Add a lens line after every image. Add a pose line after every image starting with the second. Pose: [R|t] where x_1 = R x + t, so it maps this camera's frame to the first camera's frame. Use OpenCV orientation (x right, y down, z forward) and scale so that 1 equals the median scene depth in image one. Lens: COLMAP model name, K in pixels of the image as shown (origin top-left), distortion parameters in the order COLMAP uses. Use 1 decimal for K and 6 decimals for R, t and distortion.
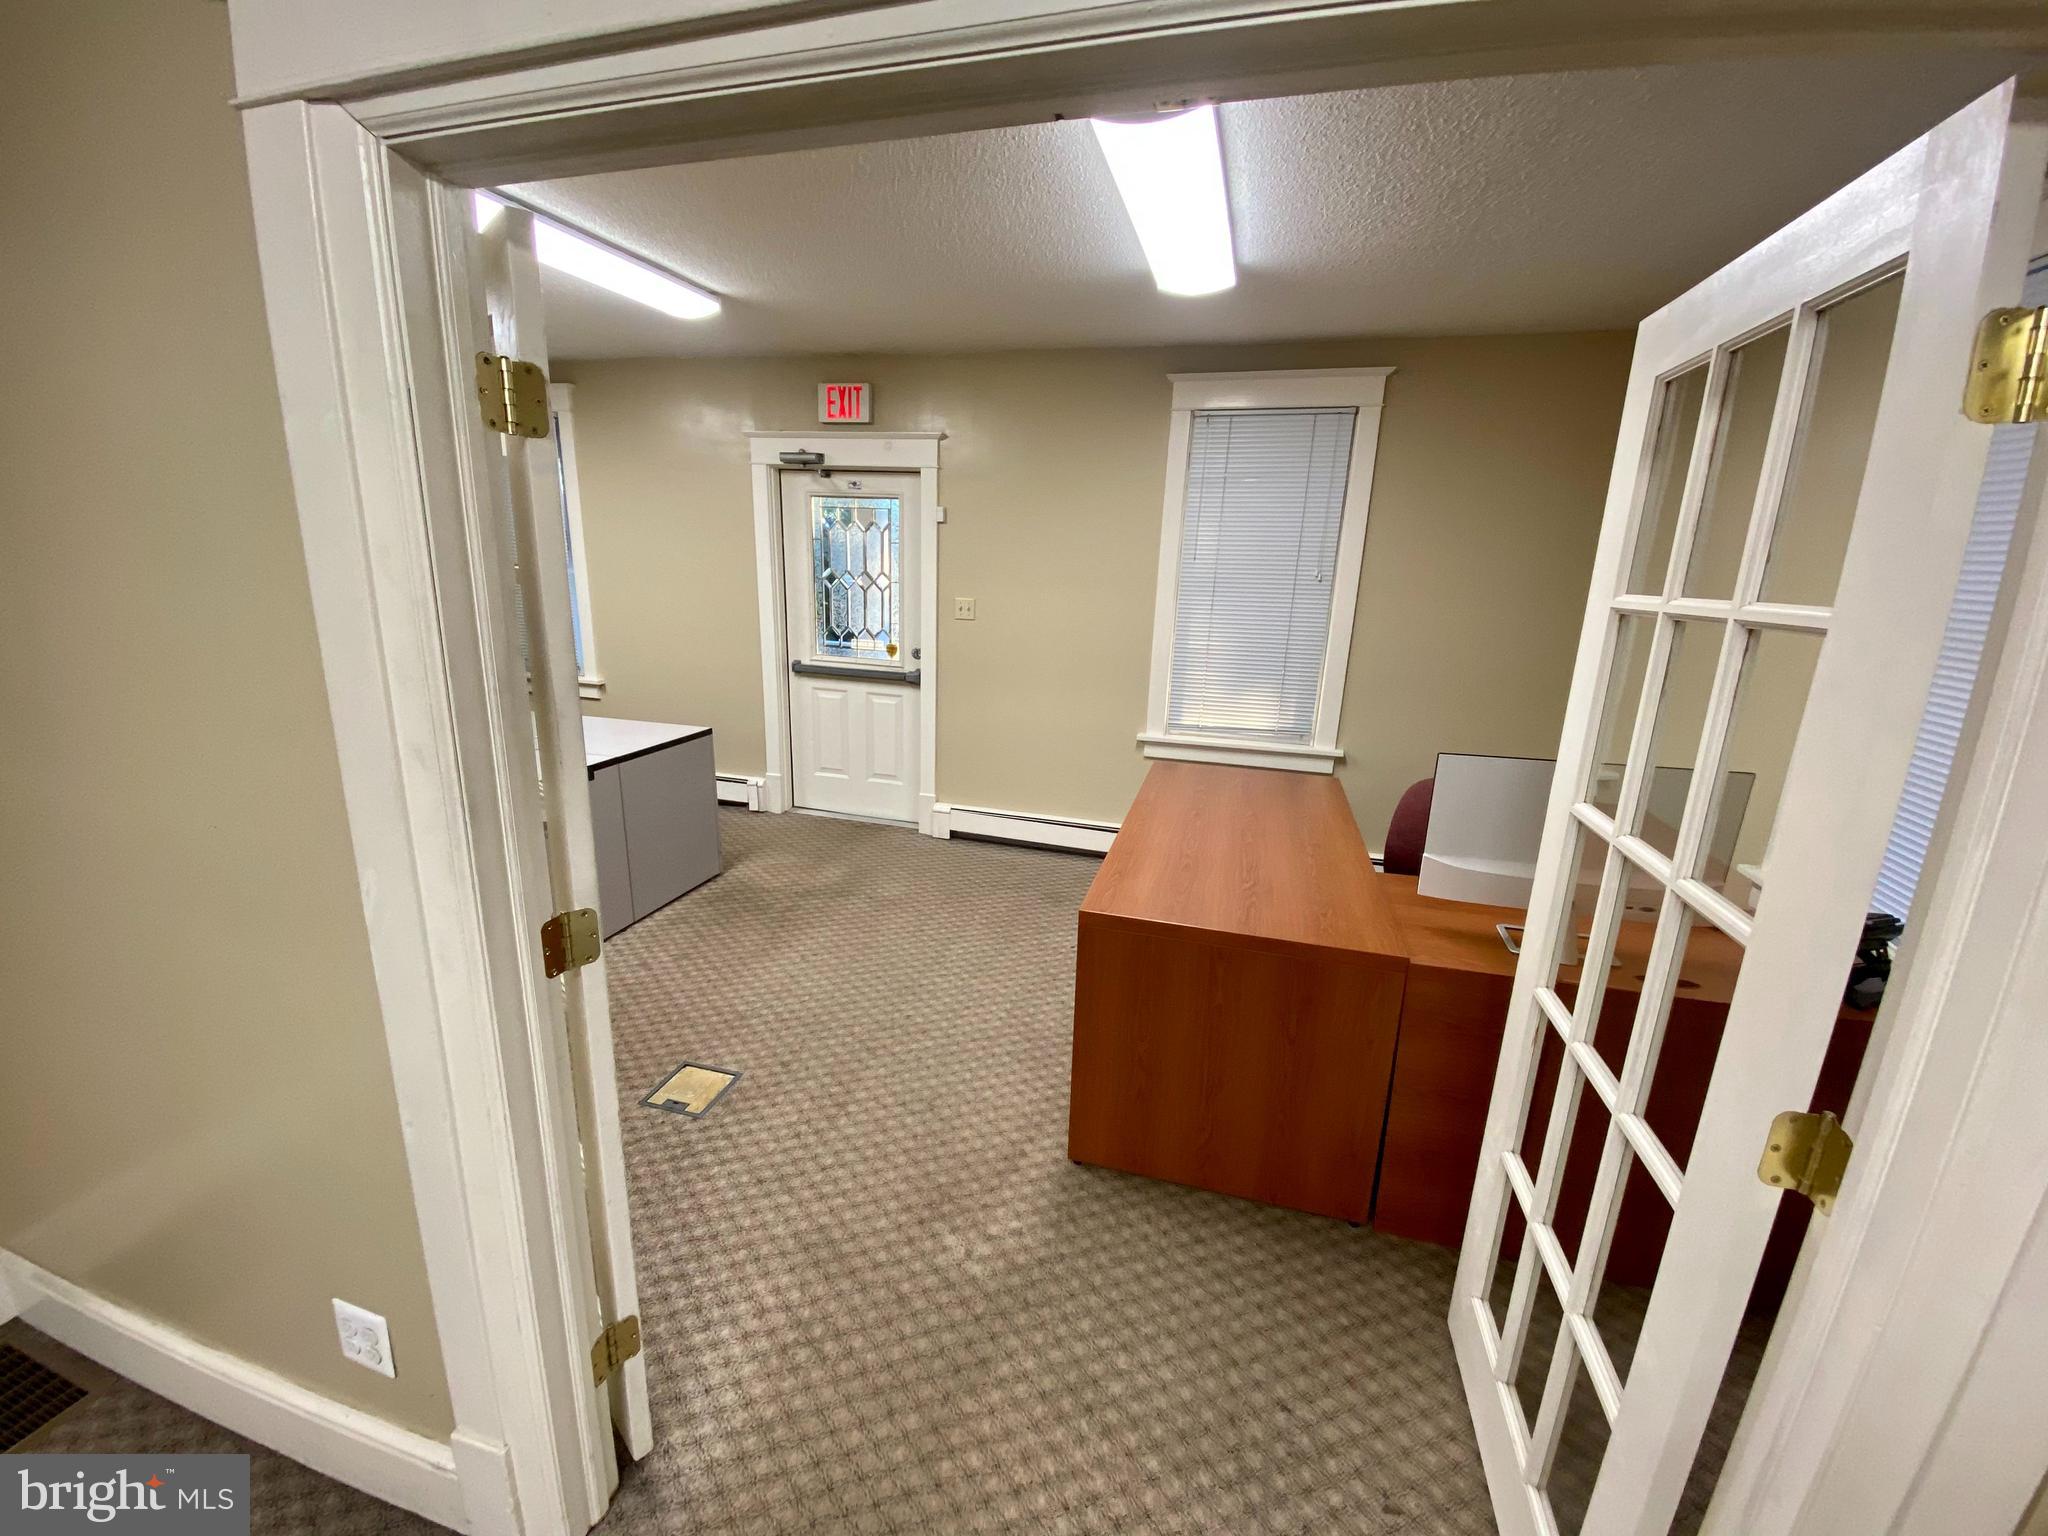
lens RADIAL K [[815.1, 0, 1016.2], [0, 815.1, 768.6], [0, 0, 1]] dist [0.017171, -0.020031]
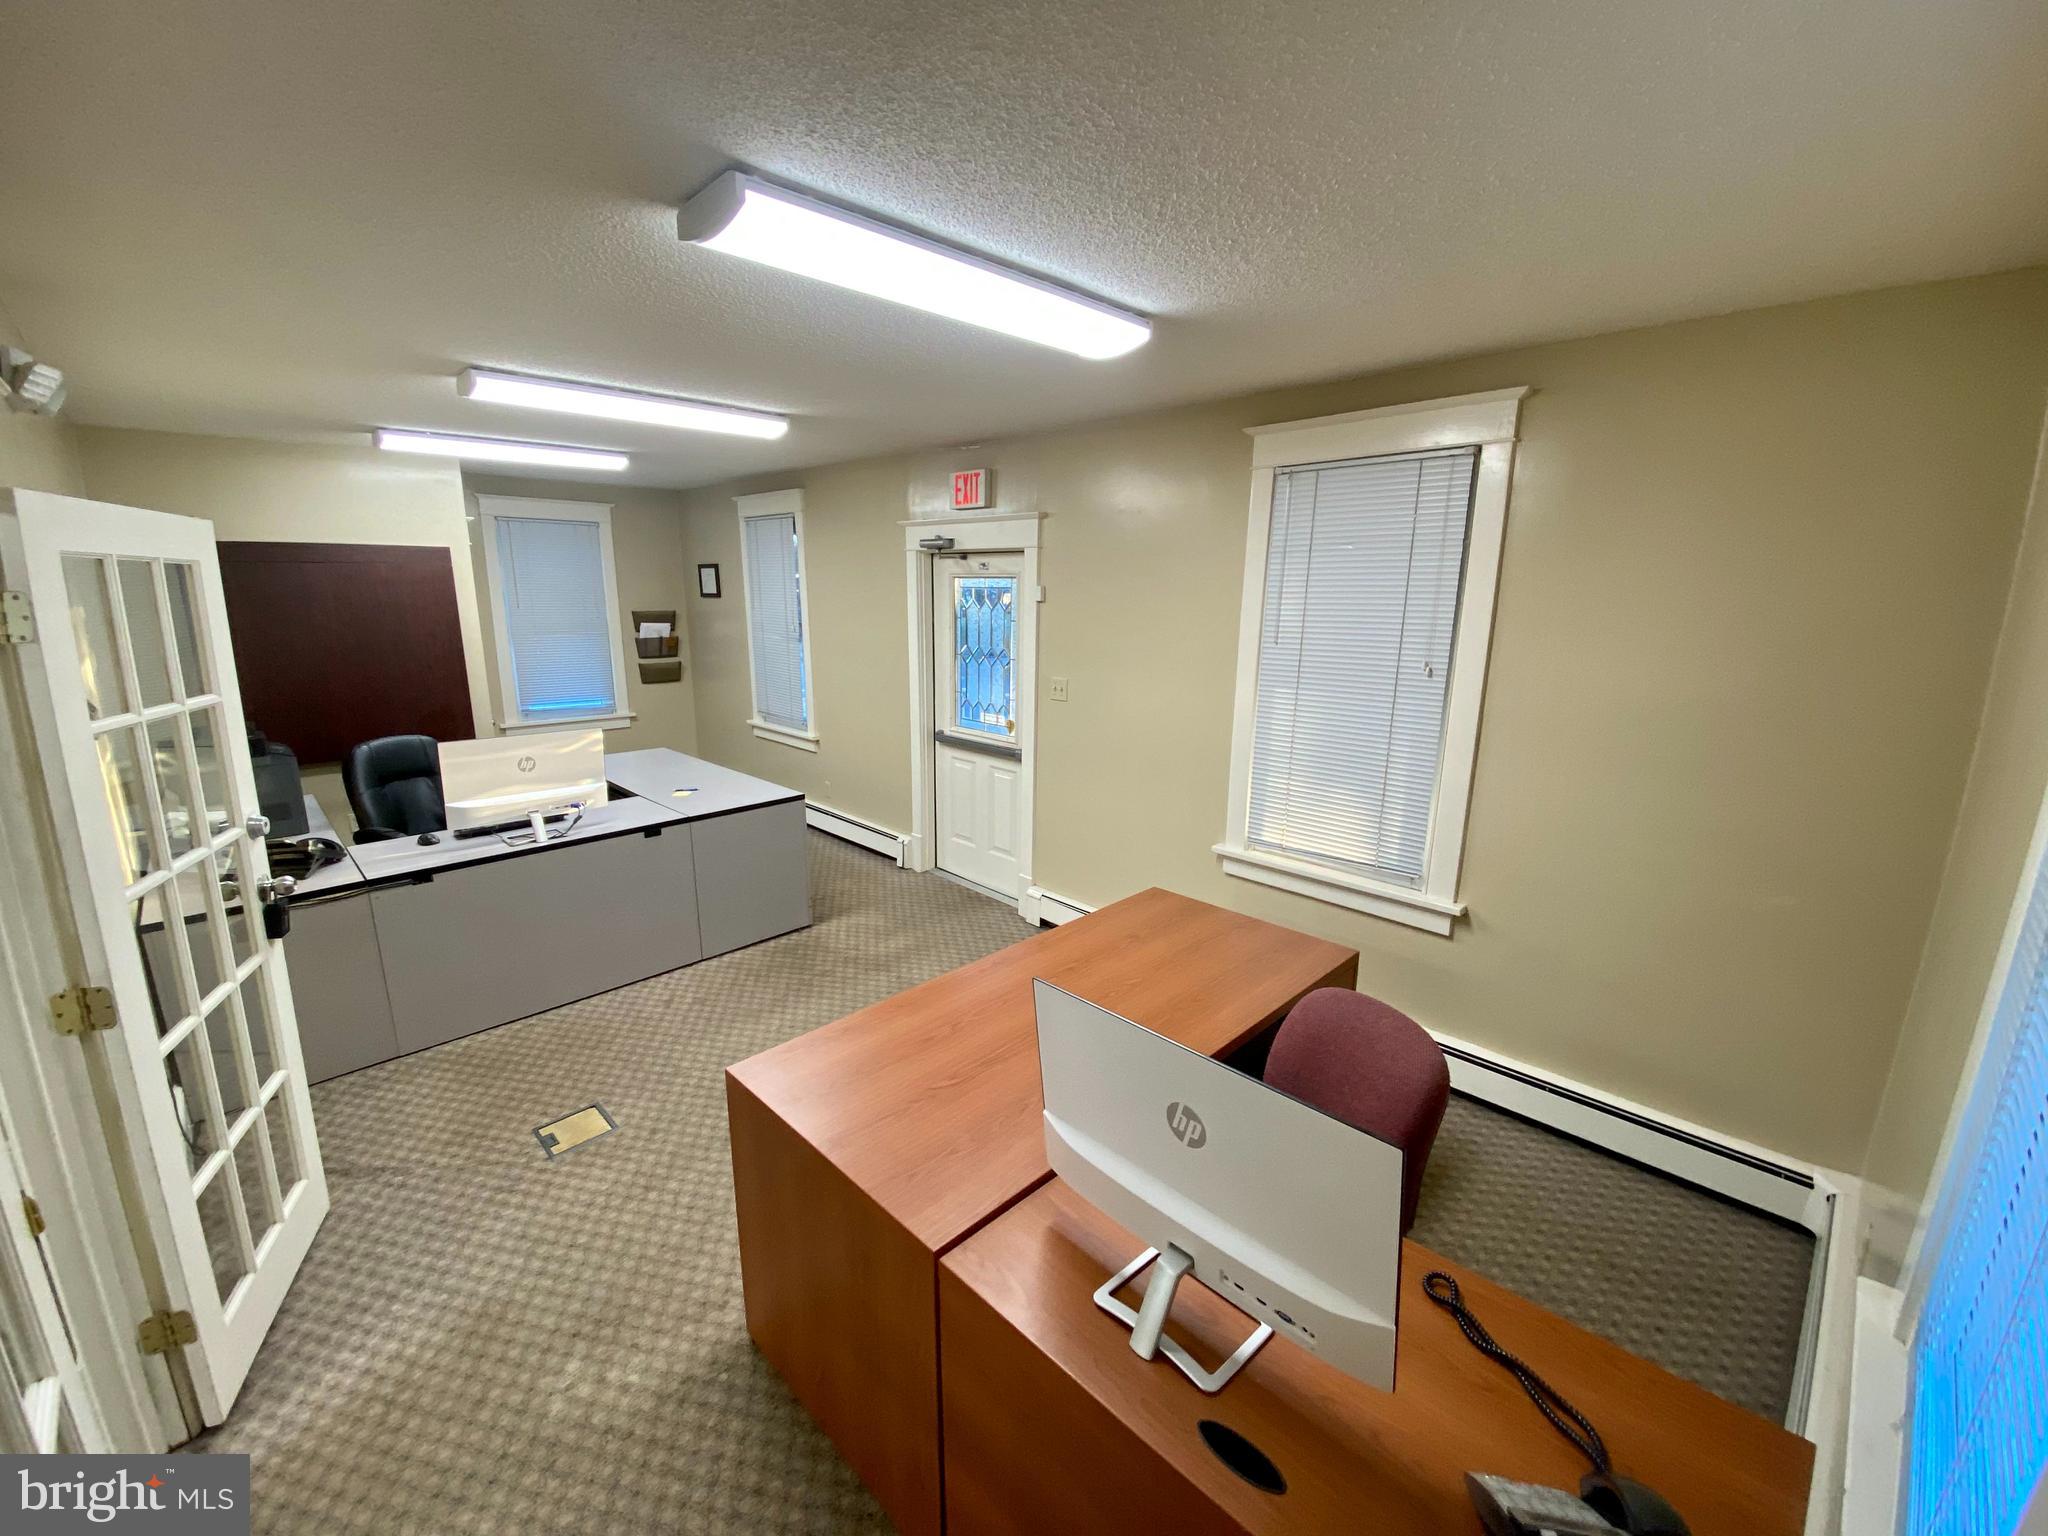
lens RADIAL K [[815.1, 0, 1016.2], [0, 815.1, 768.6], [0, 0, 1]] dist [0.017171, -0.020031]
pose [[0.863429, 0.079034, -0.498241, 0.371889], [-0.095396, 0.995412, -0.007420, -0.091992], [0.495369, 0.053937, 0.867007, 0.151826]]
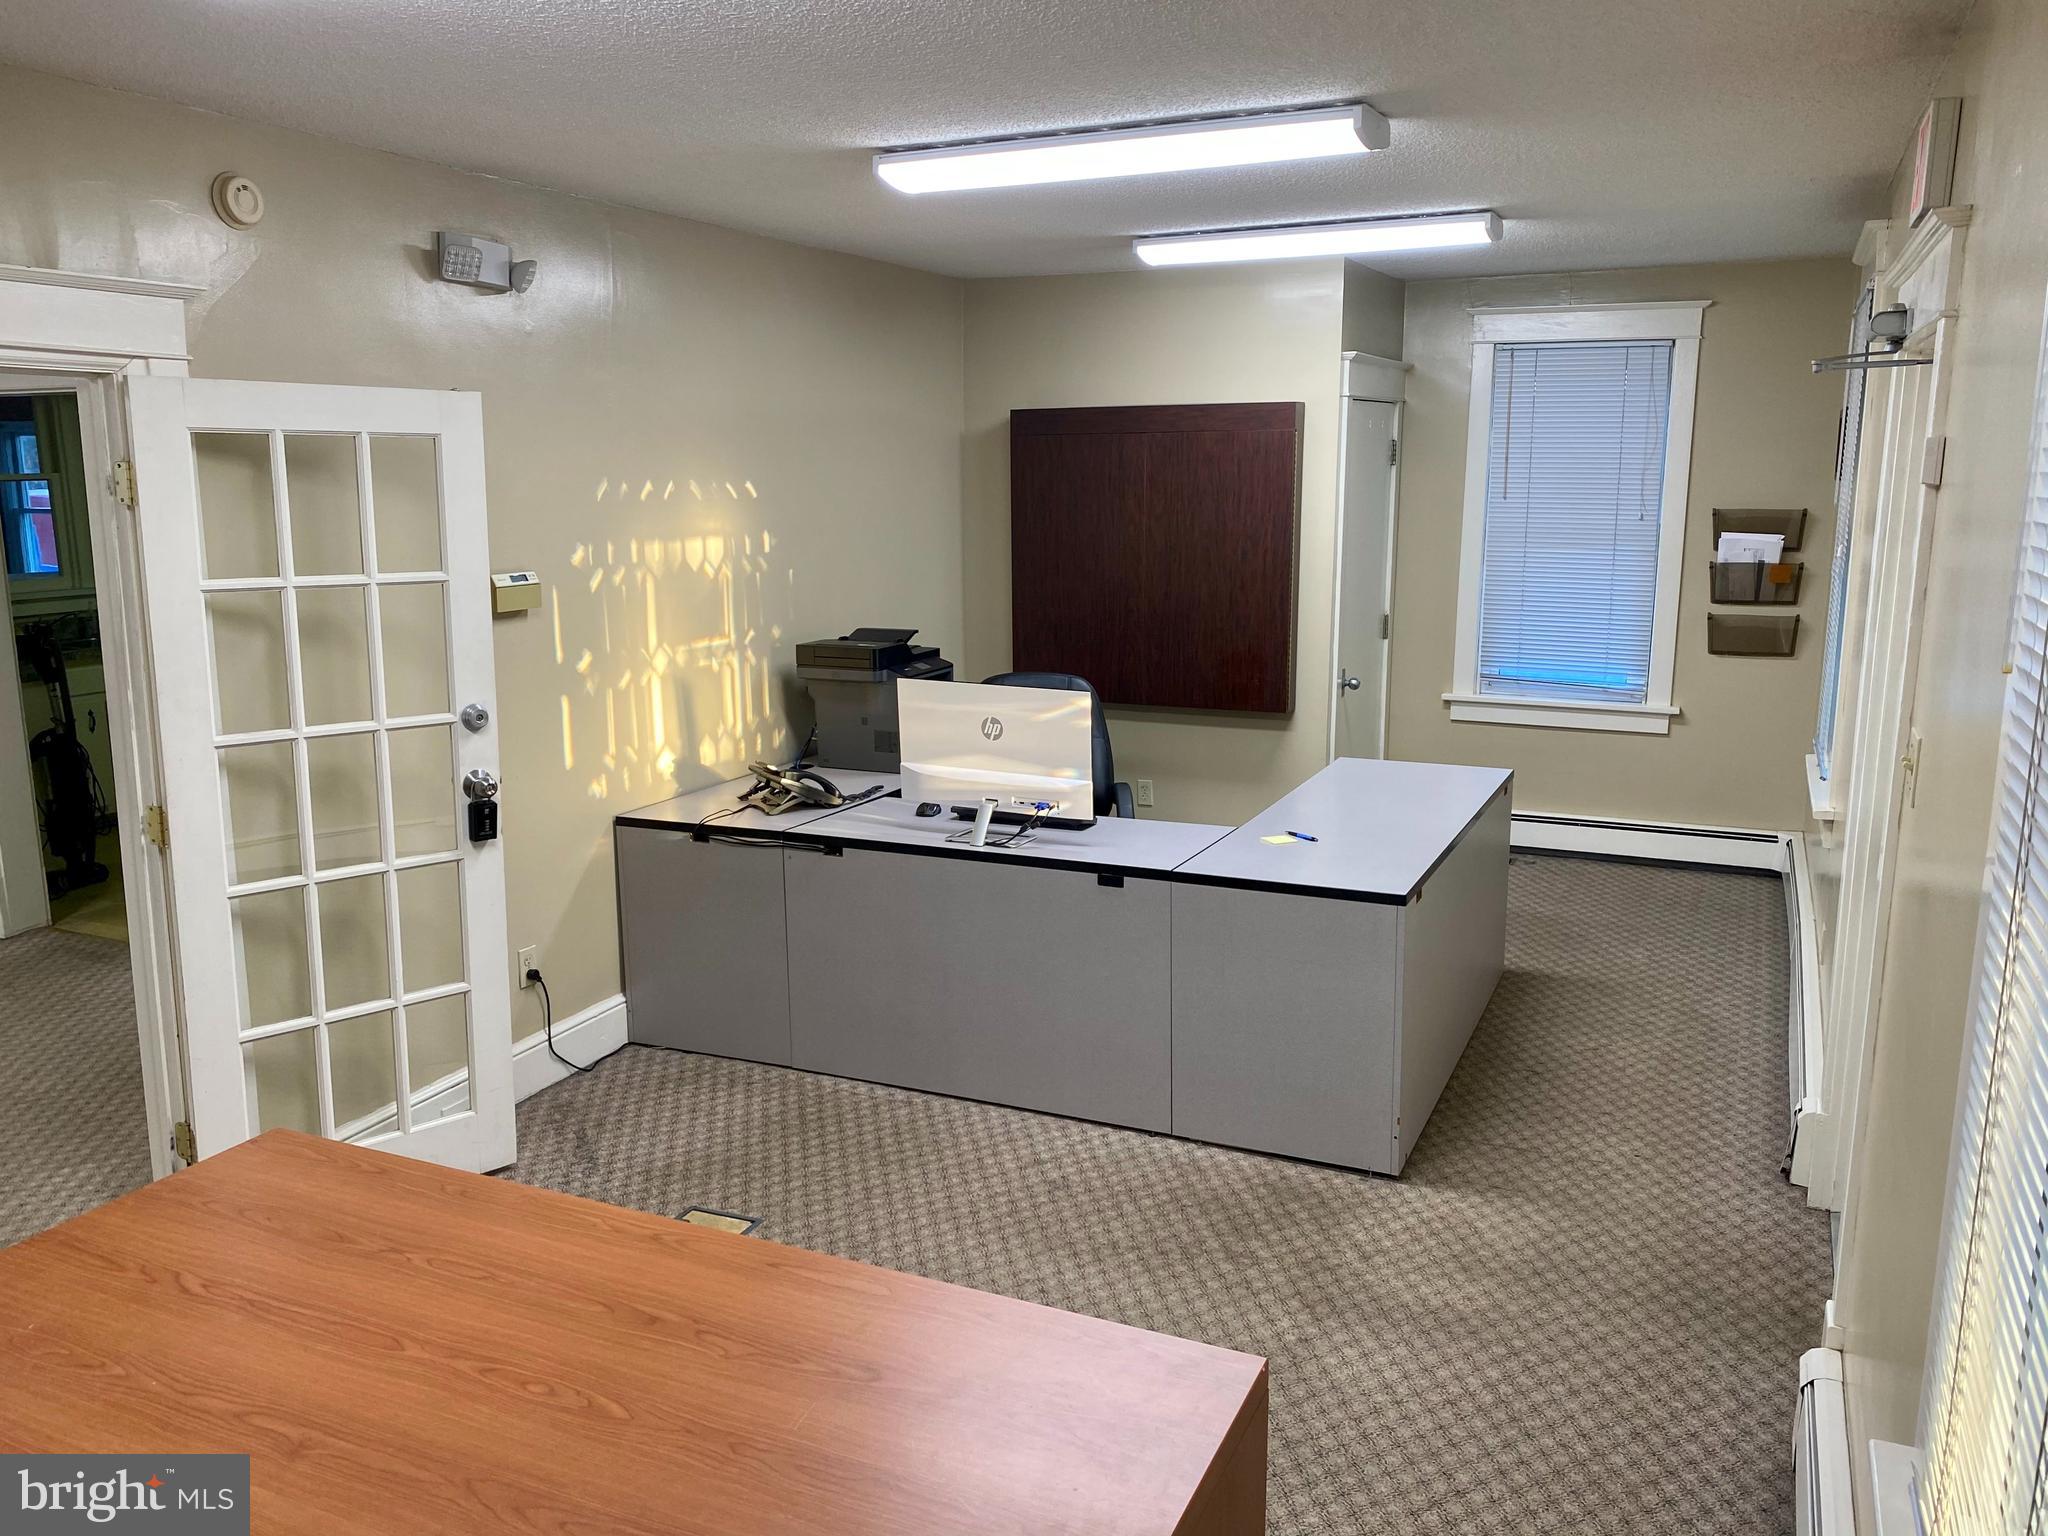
lens RADIAL K [[1555.9, 0, 1019.8], [0, 1555.9, 747.9], [0, 0, 1]] dist [0.033301, -0.032720]
pose [[-0.165231, 0.142392, -0.975922, 0.542083], [-0.237842, 0.954565, 0.179544, -0.227199], [0.957147, 0.261782, -0.123857, 0.744960]]
